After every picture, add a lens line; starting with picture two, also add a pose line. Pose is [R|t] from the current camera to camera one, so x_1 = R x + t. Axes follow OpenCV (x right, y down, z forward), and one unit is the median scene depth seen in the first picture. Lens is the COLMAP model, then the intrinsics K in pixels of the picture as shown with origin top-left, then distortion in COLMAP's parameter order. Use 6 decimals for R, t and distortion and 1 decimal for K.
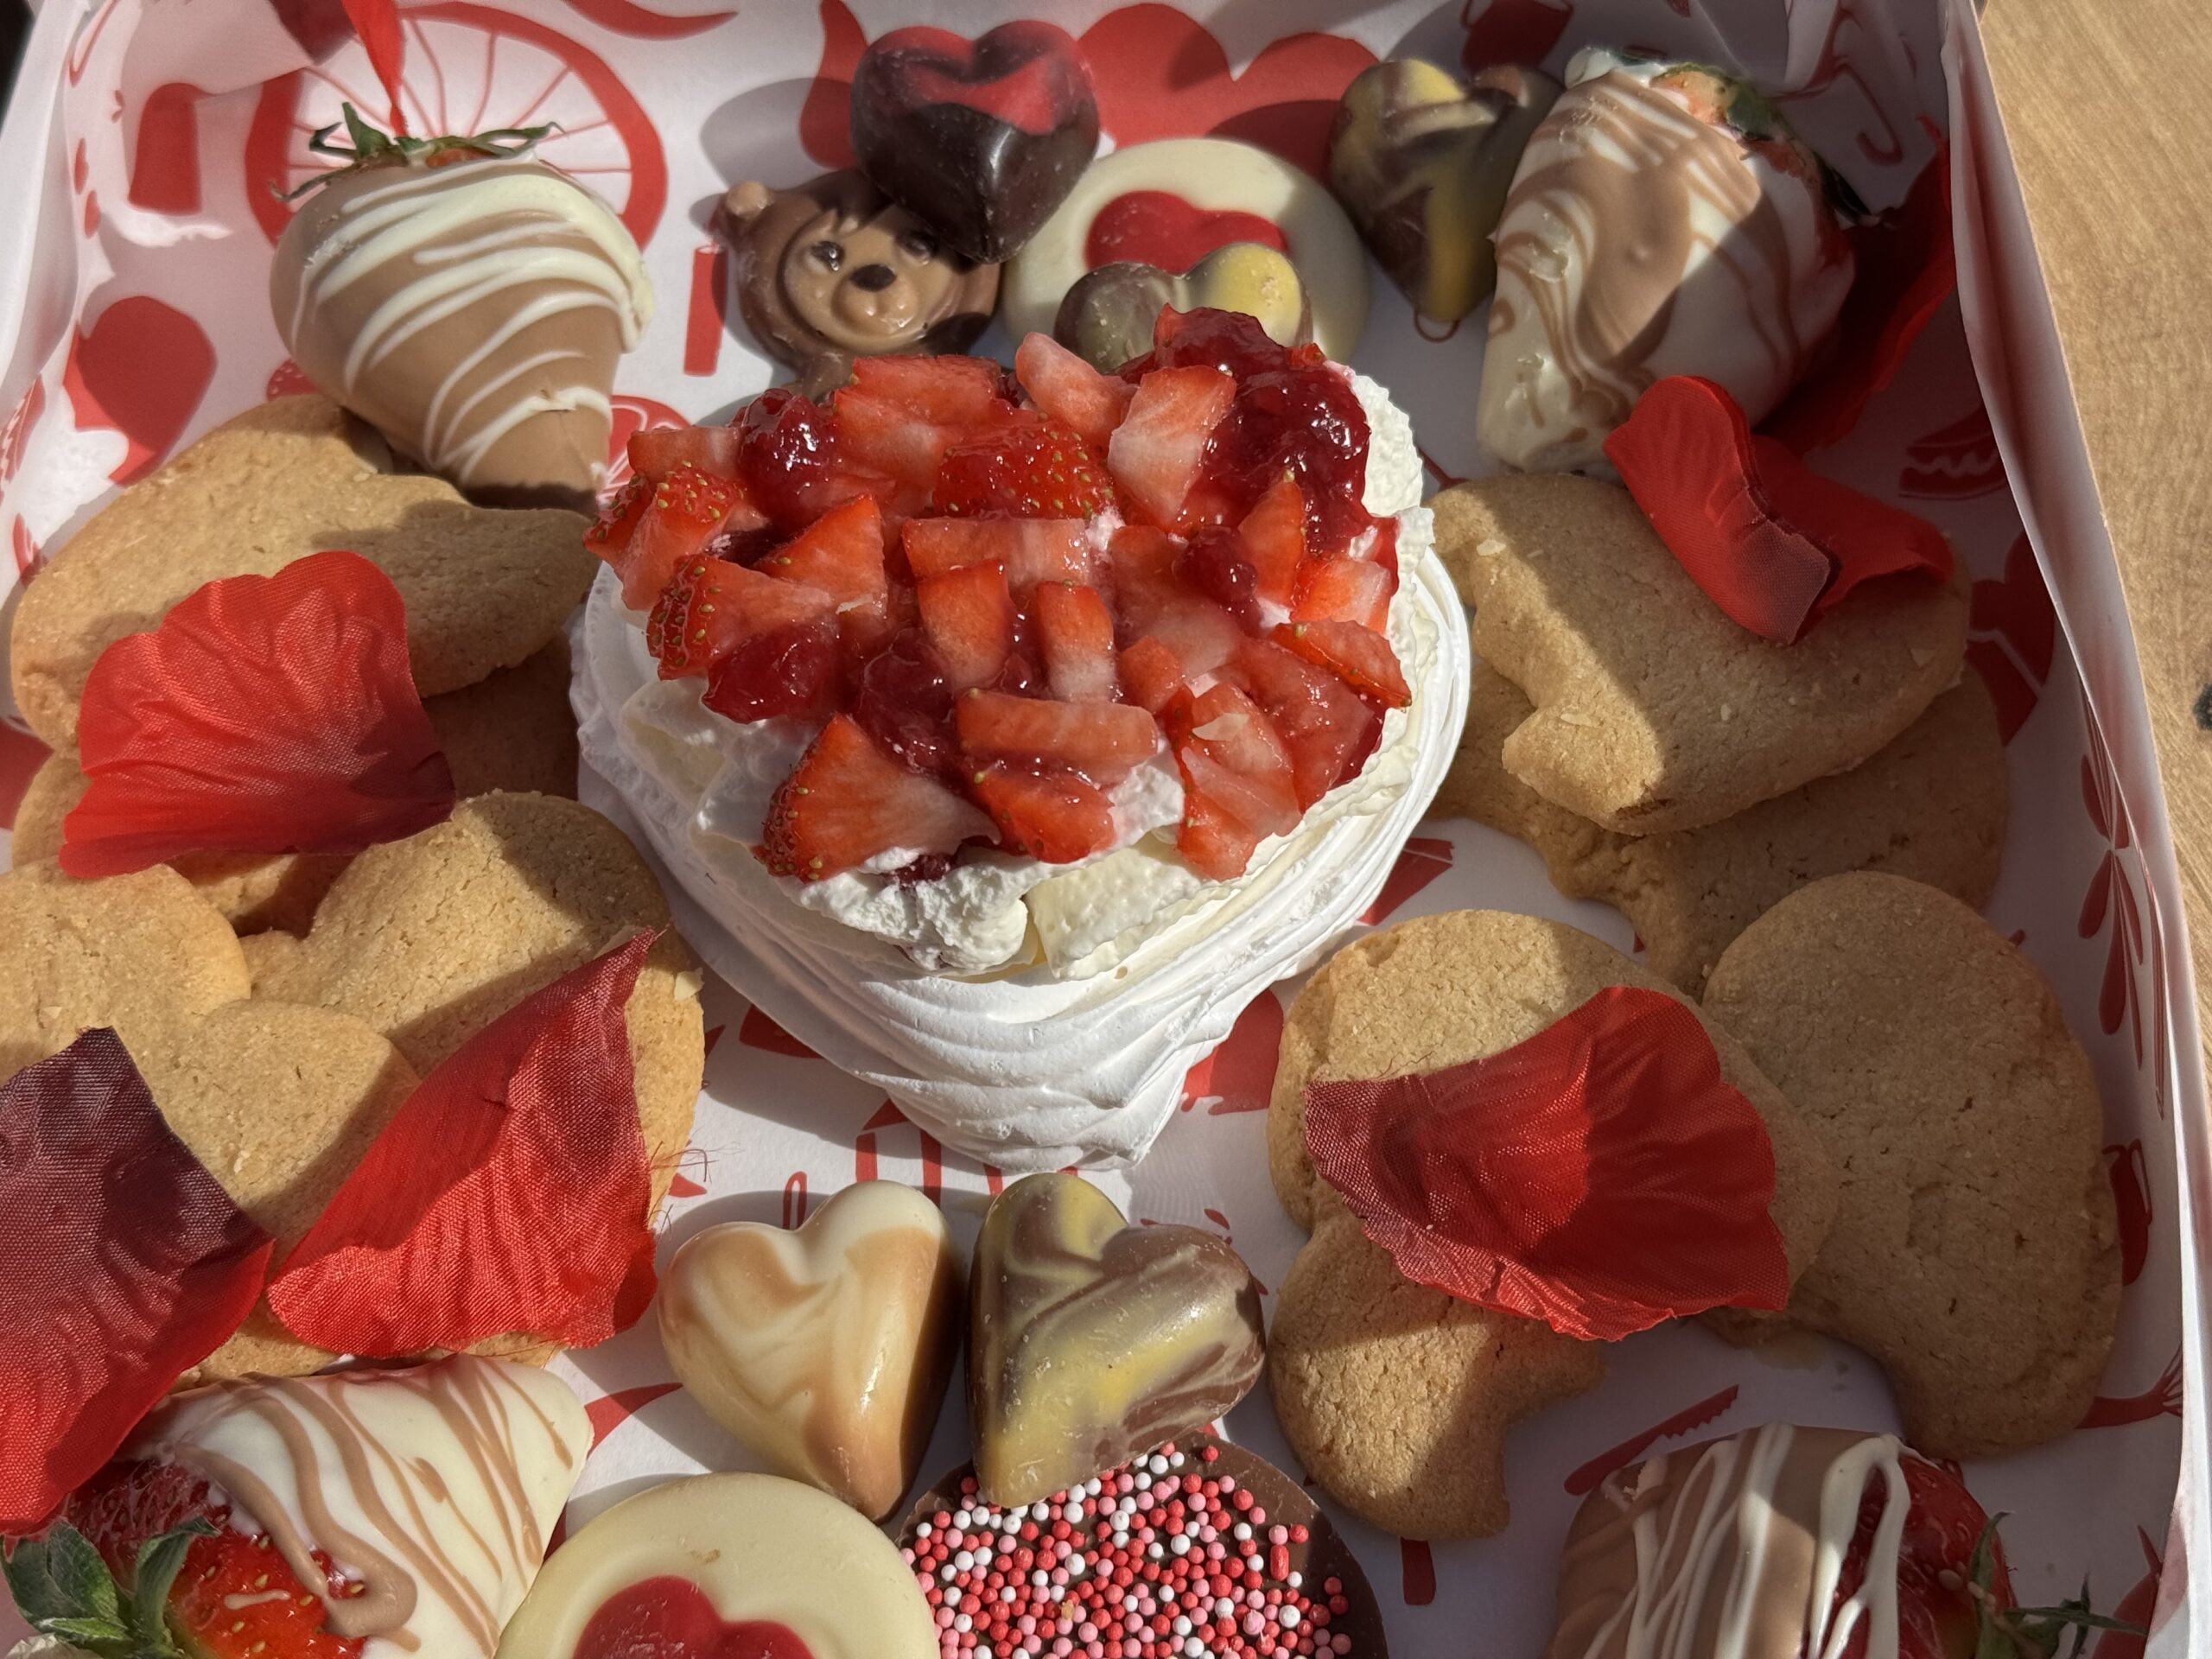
lens RADIAL K [[3052.4, 0, 1106.0], [0, 3052.4, 829.5], [0, 0, 1]] dist [0.104483, -0.013230]
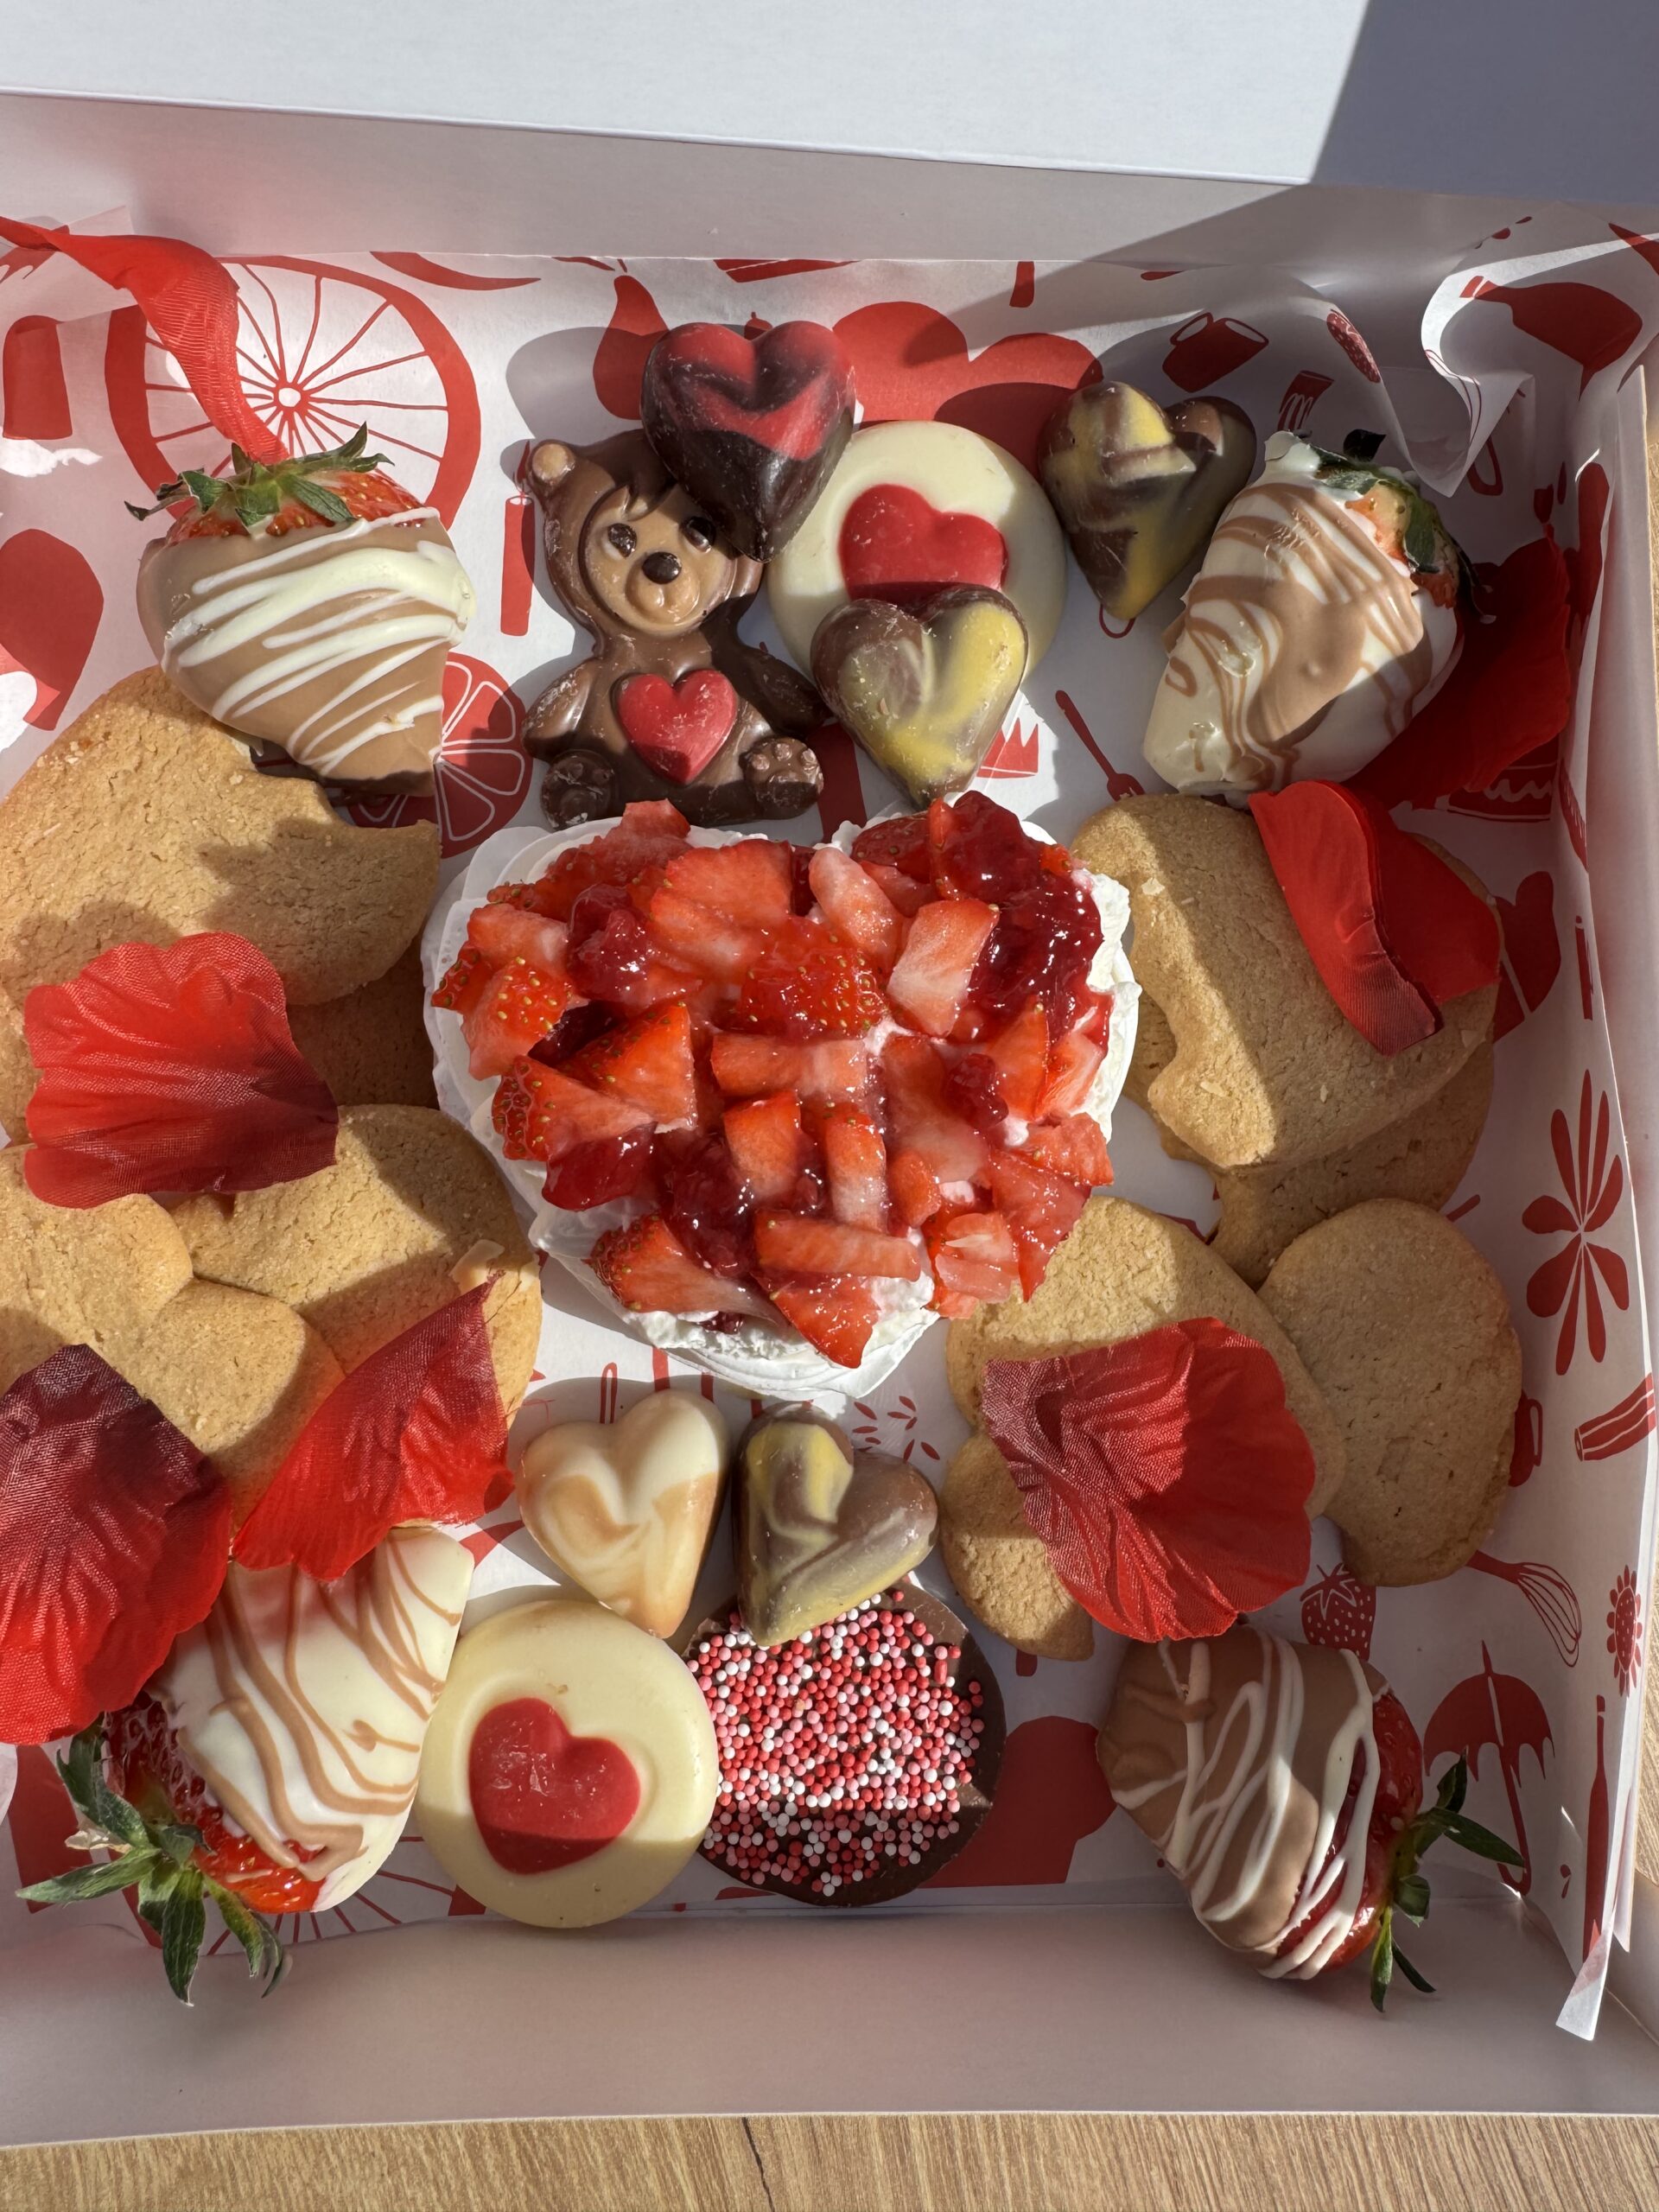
lens RADIAL K [[1577.0, 0, 847.5], [0, 1577.0, 1103.4], [0, 0, 1]] dist [-0.025612, 0.043425]
pose [[0.994847, 0.029237, 0.097076, -0.068453], [-0.072213, 0.876429, 0.476085, -0.350983], [-0.071161, -0.480642, 0.874025, 0.434597]]
